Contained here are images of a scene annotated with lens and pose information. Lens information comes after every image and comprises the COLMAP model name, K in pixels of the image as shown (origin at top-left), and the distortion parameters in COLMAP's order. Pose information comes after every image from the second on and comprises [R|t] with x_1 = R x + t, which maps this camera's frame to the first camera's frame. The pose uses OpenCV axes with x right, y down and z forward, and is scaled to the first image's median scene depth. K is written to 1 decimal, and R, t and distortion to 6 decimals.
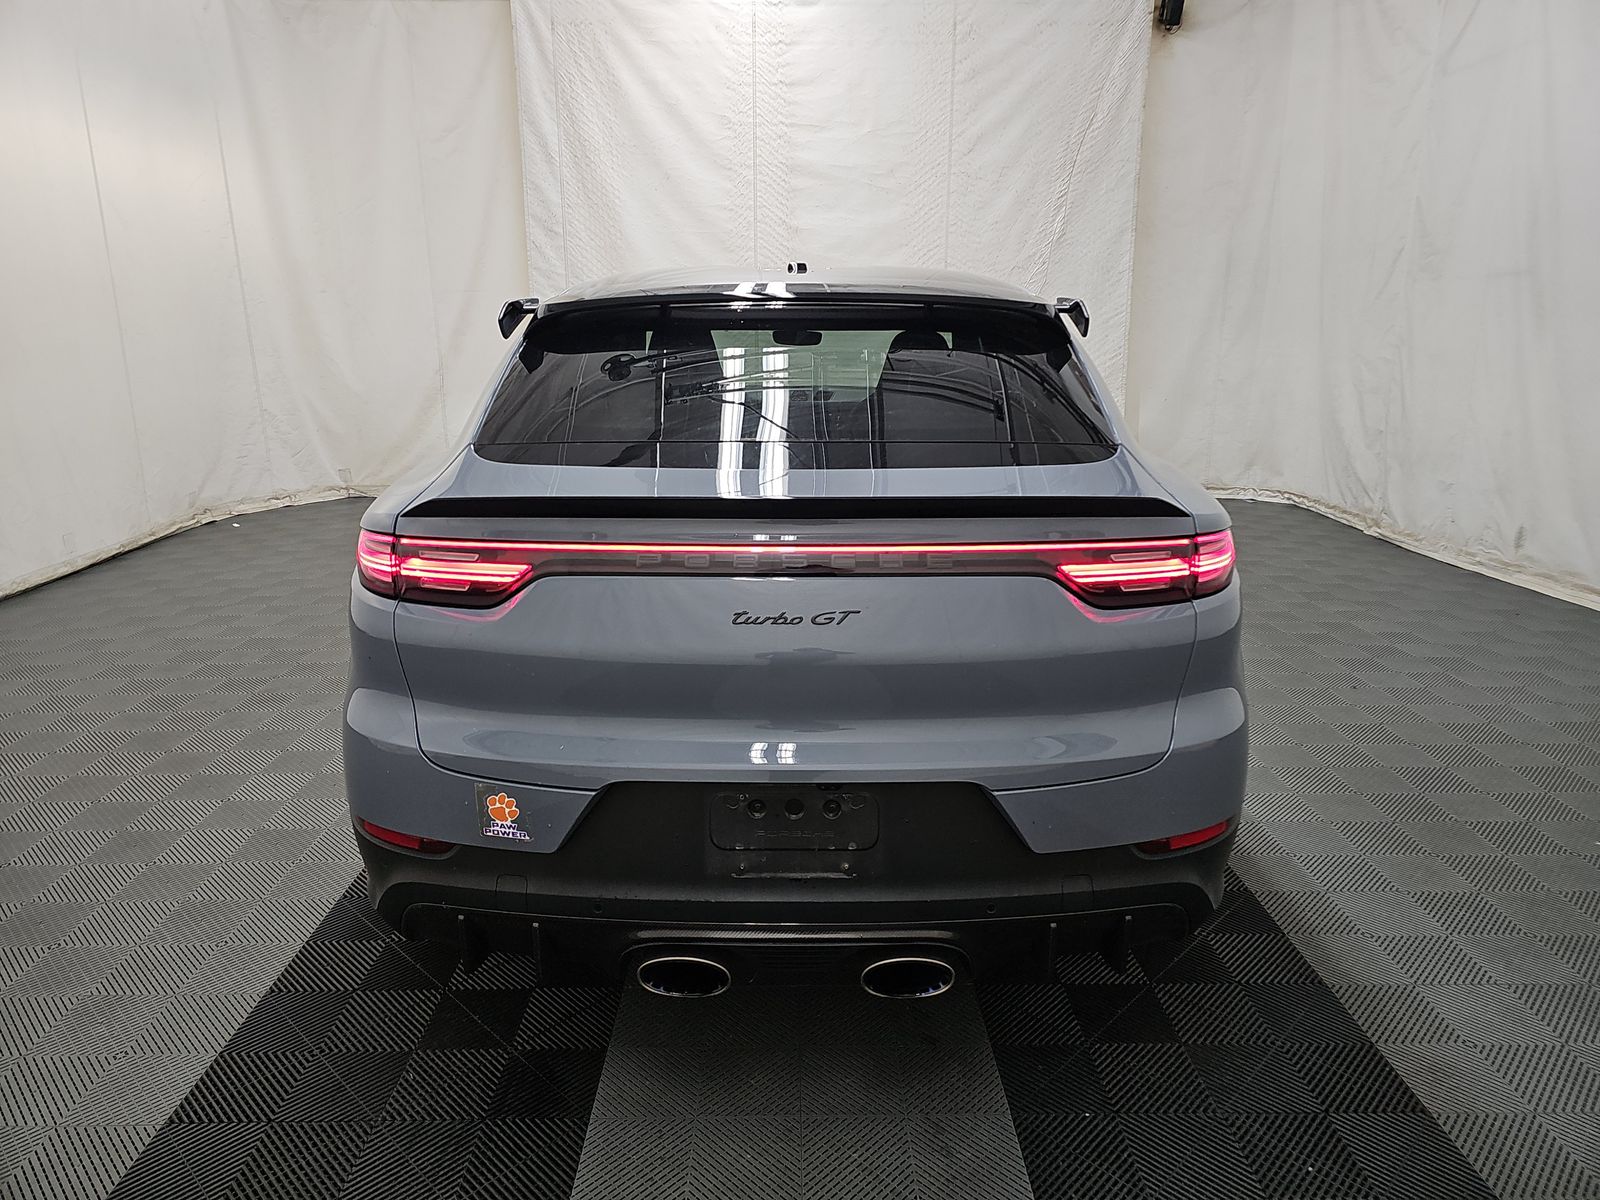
lens RADIAL K [[1043.4, 0, 810.8], [0, 1043.4, 584.3], [0, 0, 1]] dist [0.068943, -0.060205]
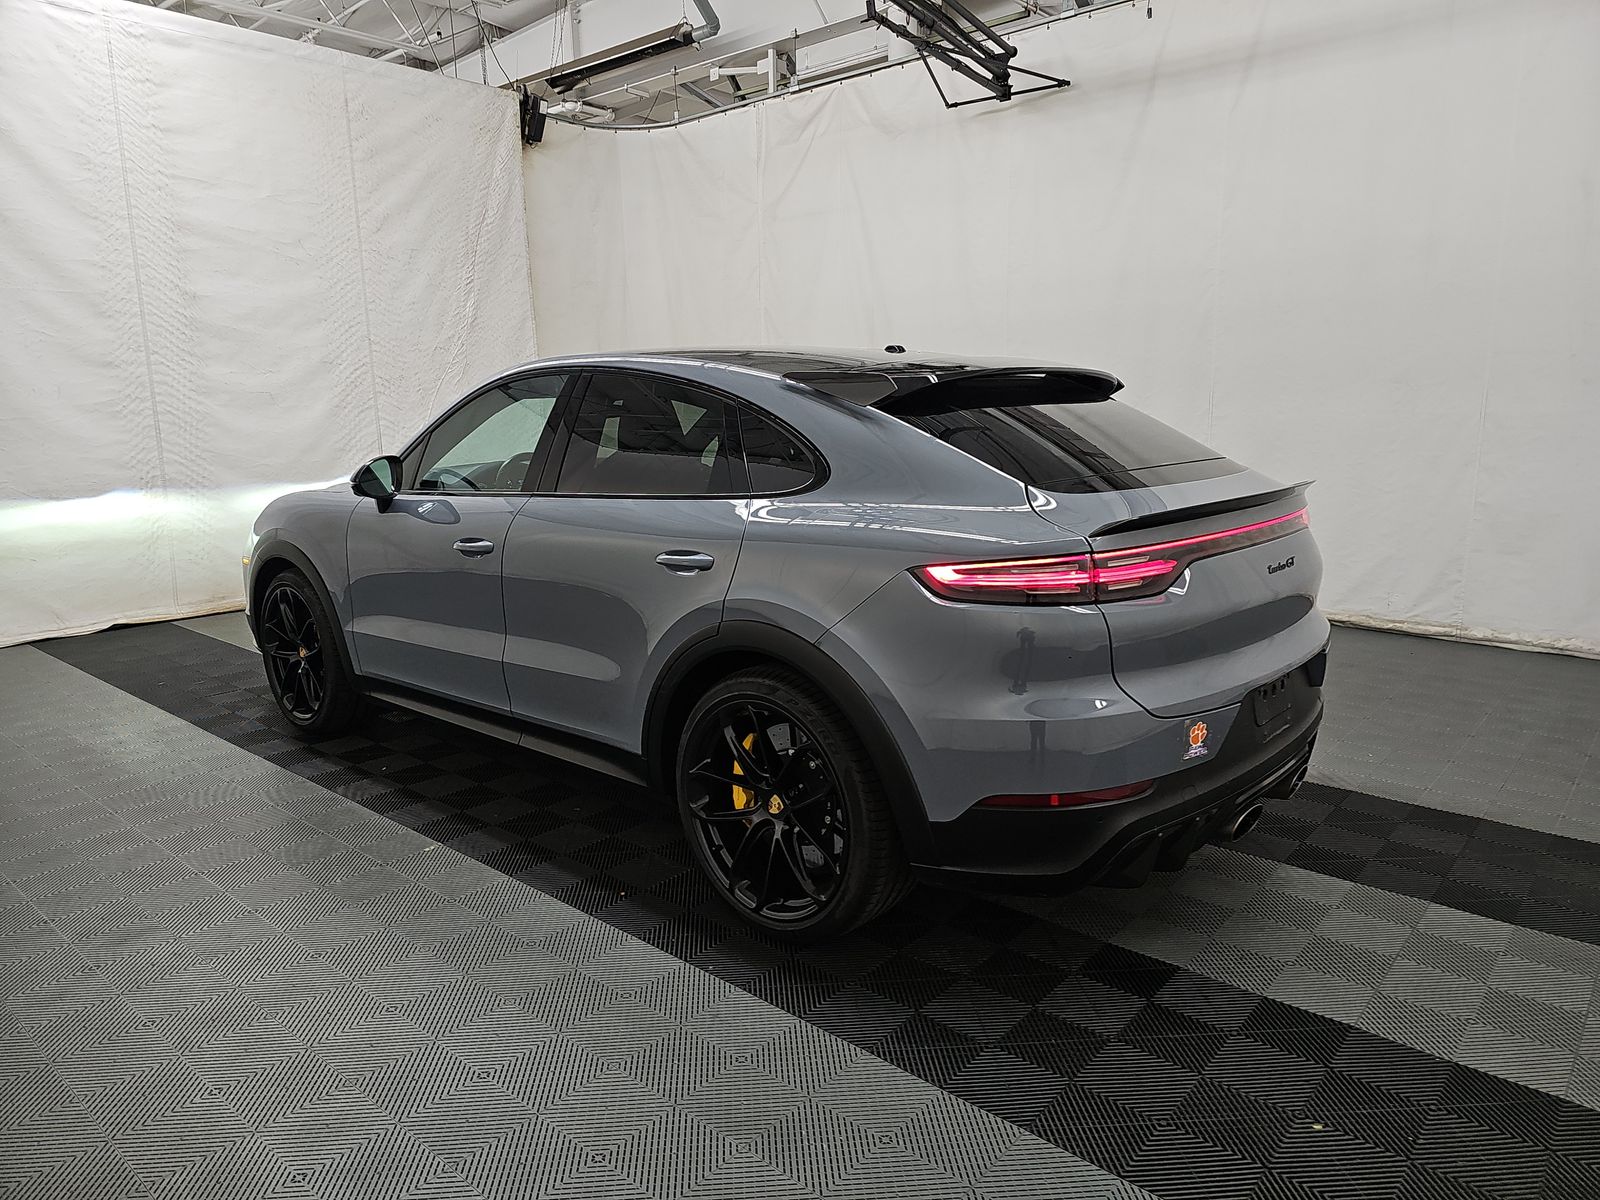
lens RADIAL K [[1077.4, 0, 800.0], [0, 1077.4, 600.0], [0, 0, 1]] dist [0.005469, -0.006520]
pose [[0.678462, -0.137237, 0.721703, -0.351128], [0.185484, 0.982568, 0.012471, -0.015883], [-0.710834, 0.125403, 0.692090, 0.079188]]
